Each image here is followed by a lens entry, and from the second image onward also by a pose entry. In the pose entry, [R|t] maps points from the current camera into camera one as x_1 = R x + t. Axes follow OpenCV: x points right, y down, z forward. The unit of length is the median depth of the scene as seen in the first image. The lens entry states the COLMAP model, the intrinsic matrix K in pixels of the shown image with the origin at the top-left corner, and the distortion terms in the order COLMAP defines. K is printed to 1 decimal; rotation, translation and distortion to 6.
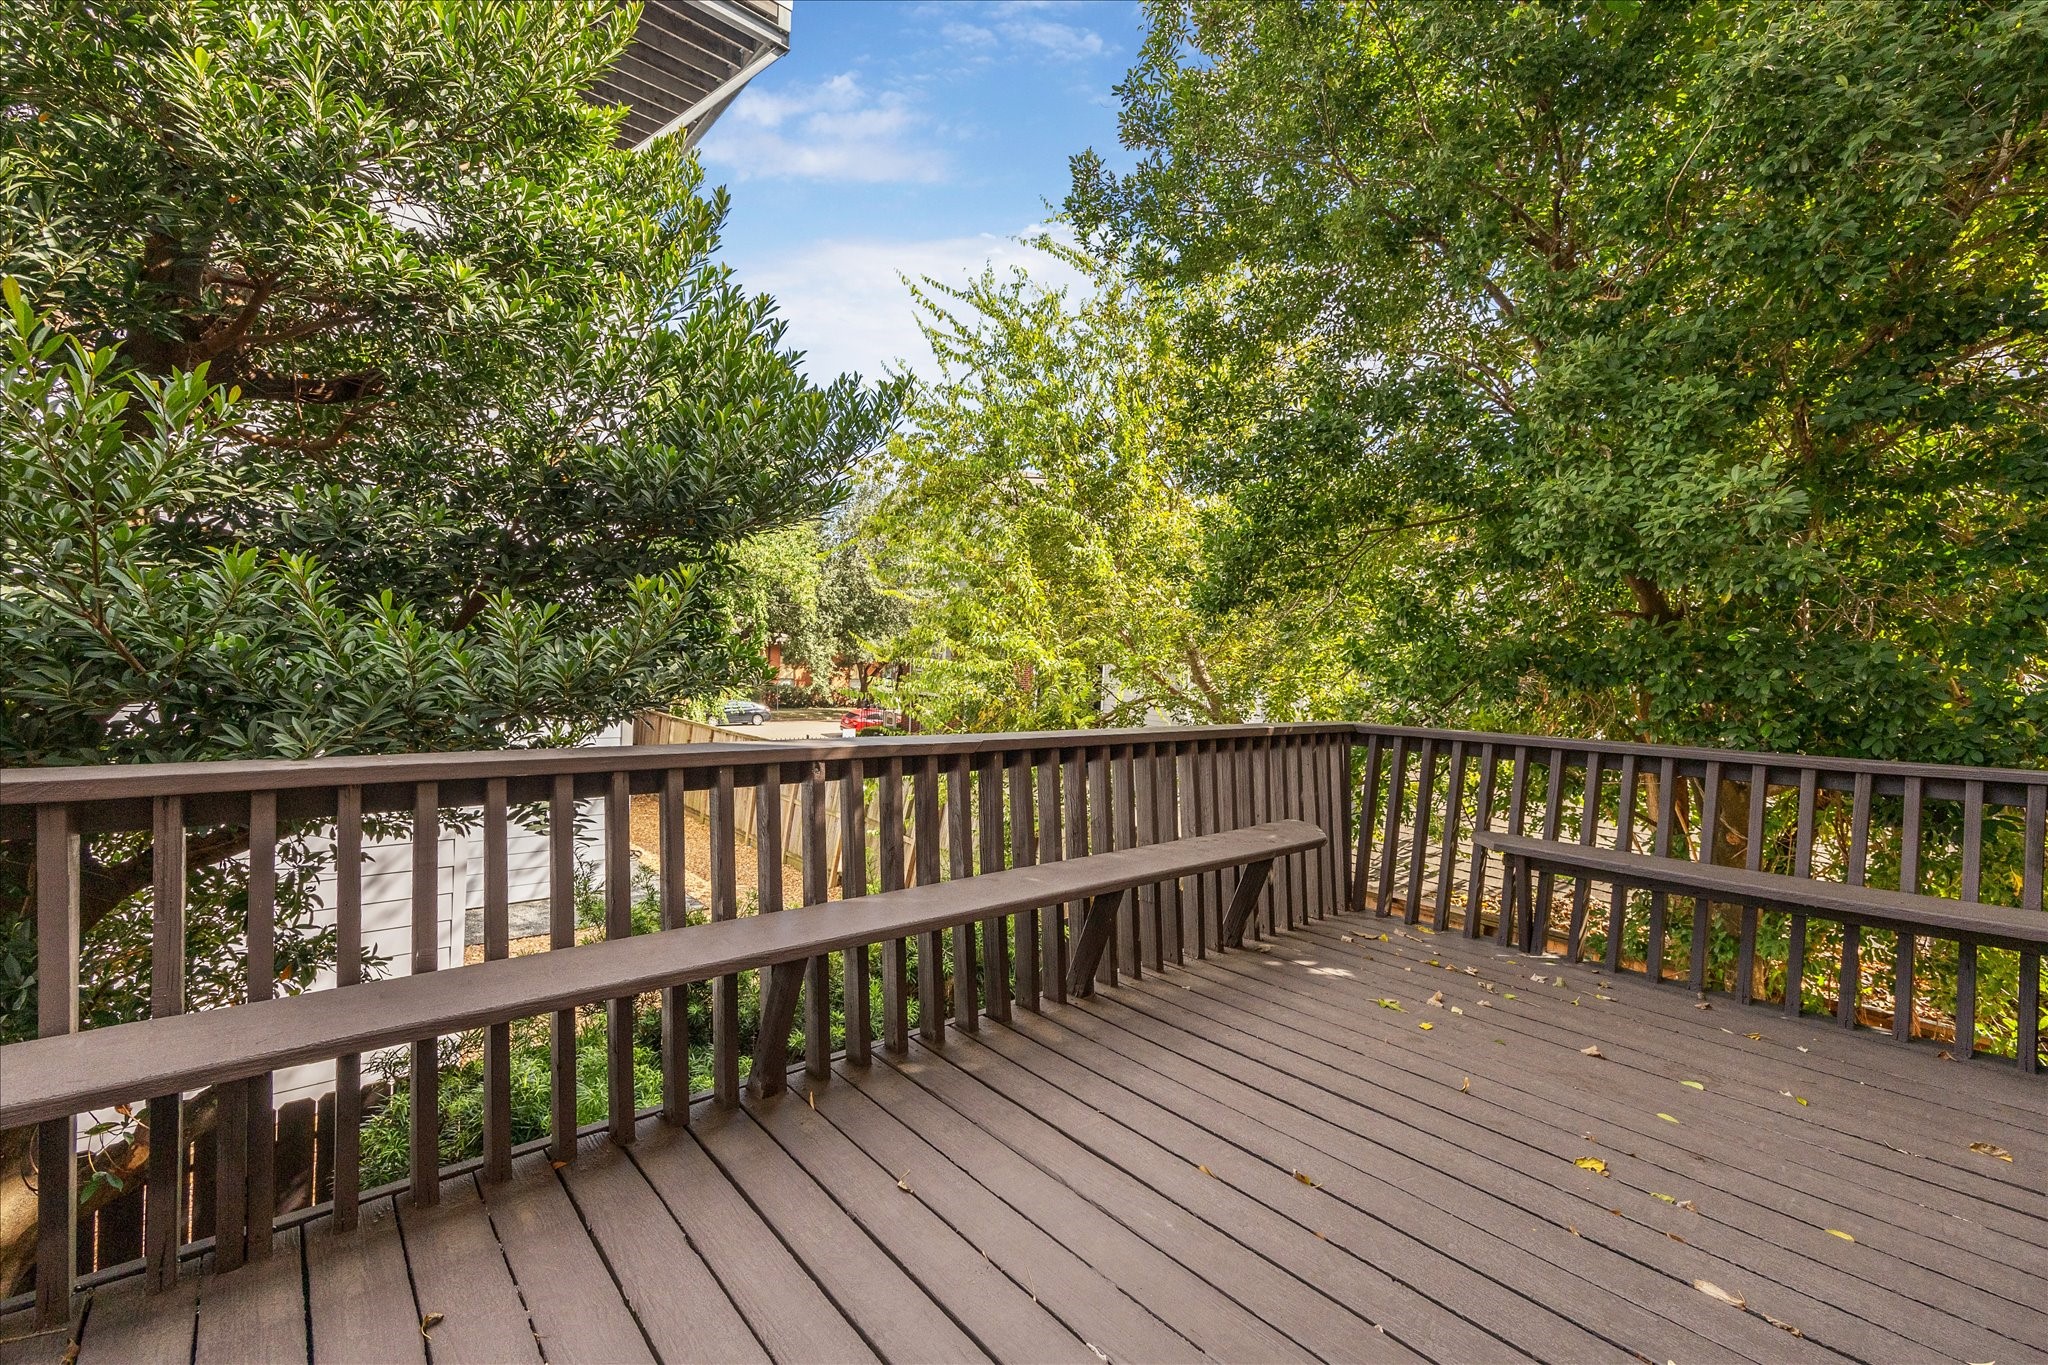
lens RADIAL K [[816.4, 0, 1003.7], [0, 816.4, 675.1], [0, 0, 1]] dist [0.003898, 0.000061]
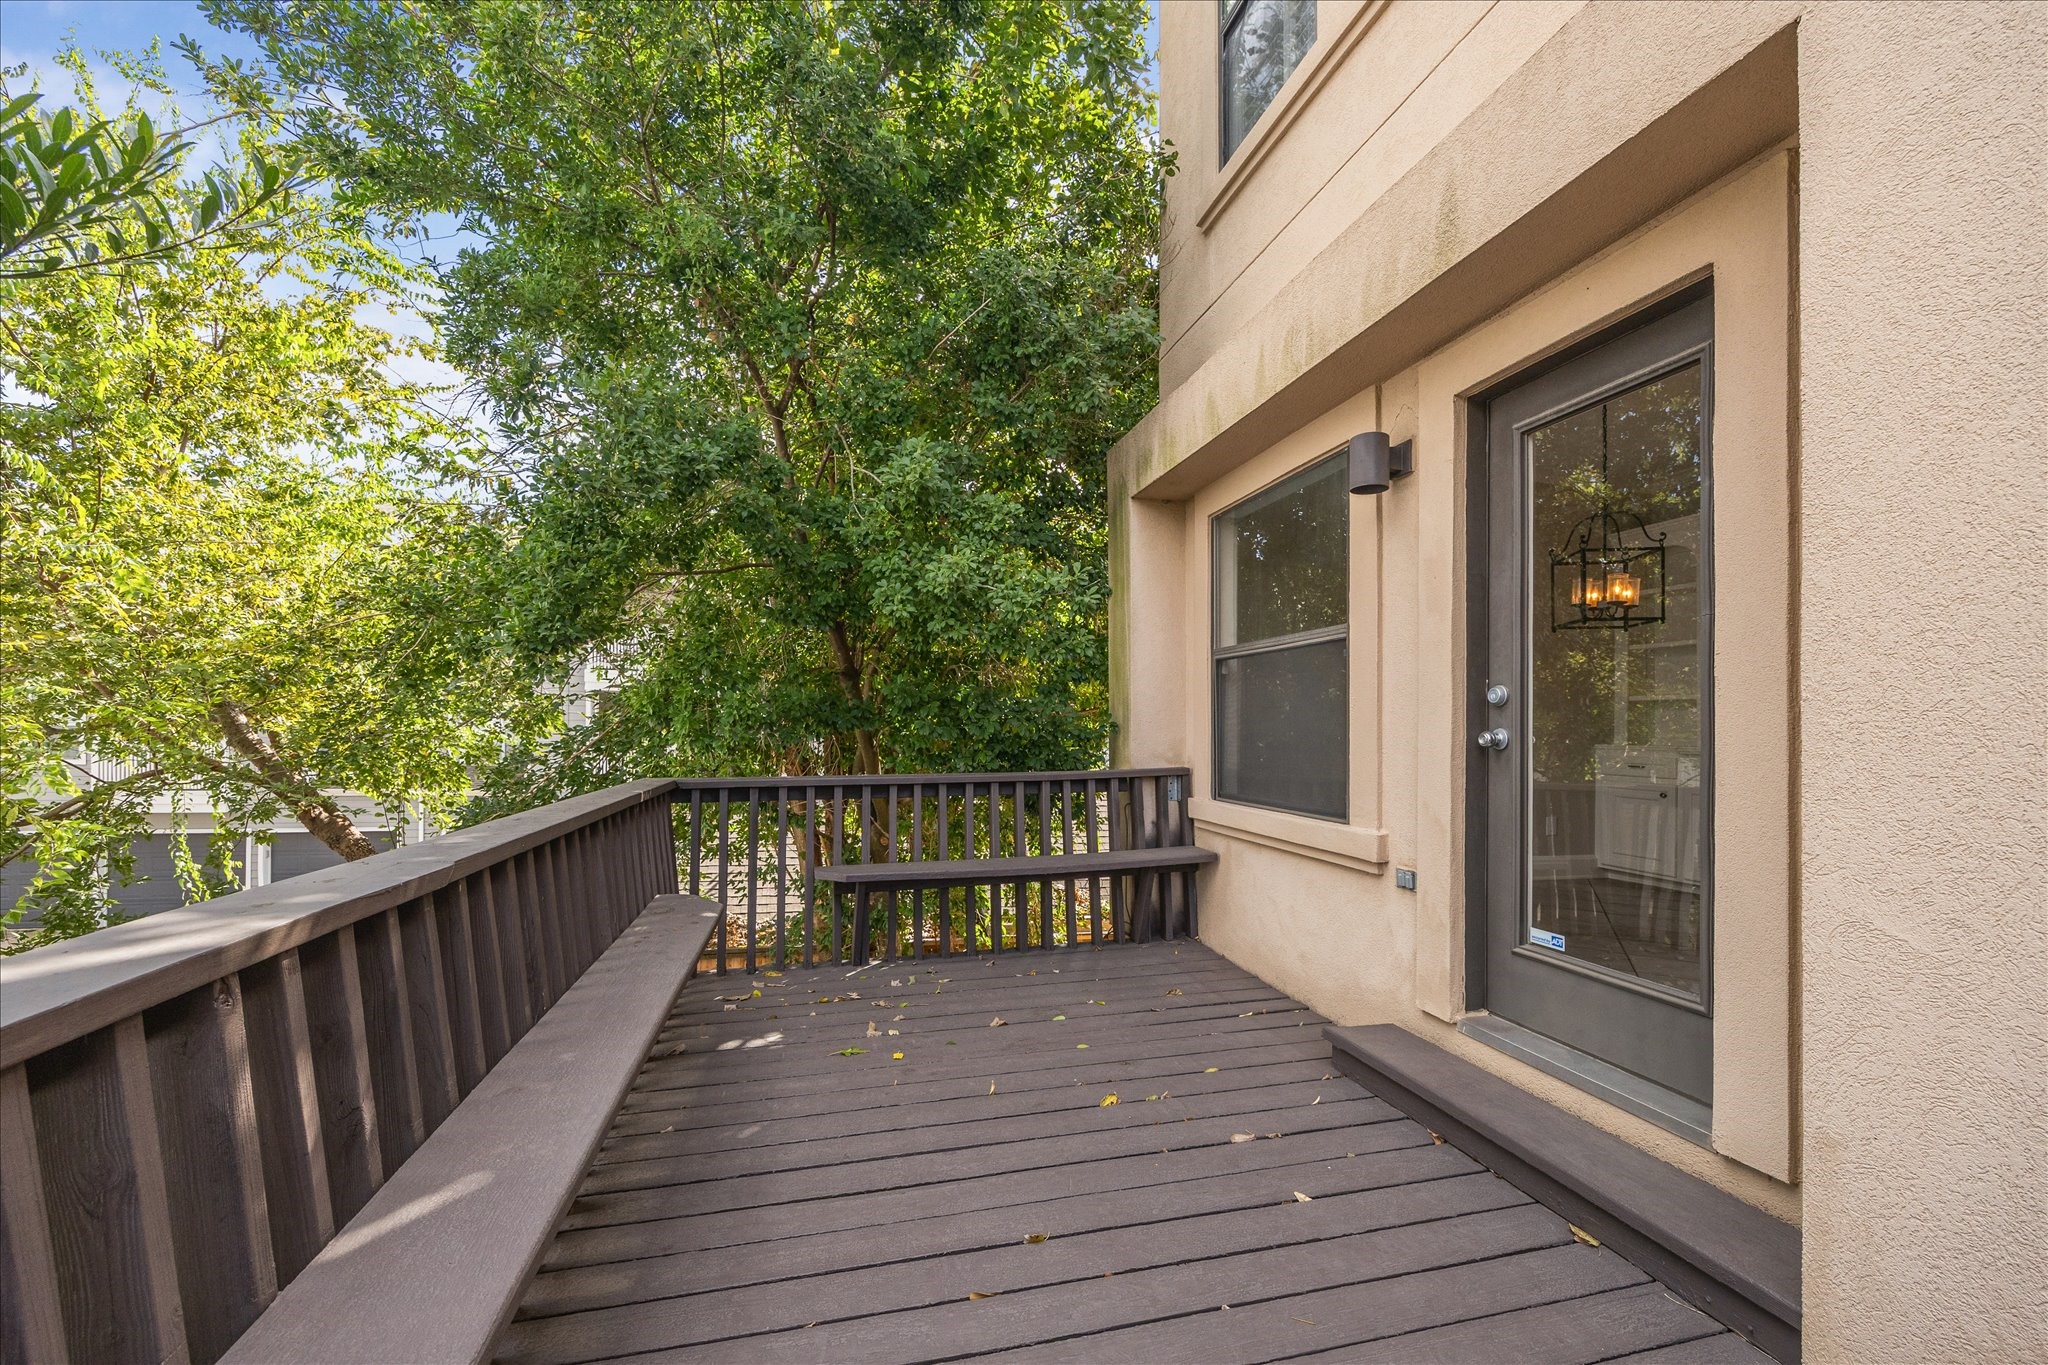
lens RADIAL K [[797.2, 0, 1013.3], [0, 797.2, 681.1], [0, 0, 1]] dist [-0.001041, 0.000107]
pose [[0.482688, 0.017710, 0.875613, -0.356637], [0.029371, 0.998906, -0.036394, -0.019338], [-0.875300, 0.043285, 0.481640, 0.370640]]
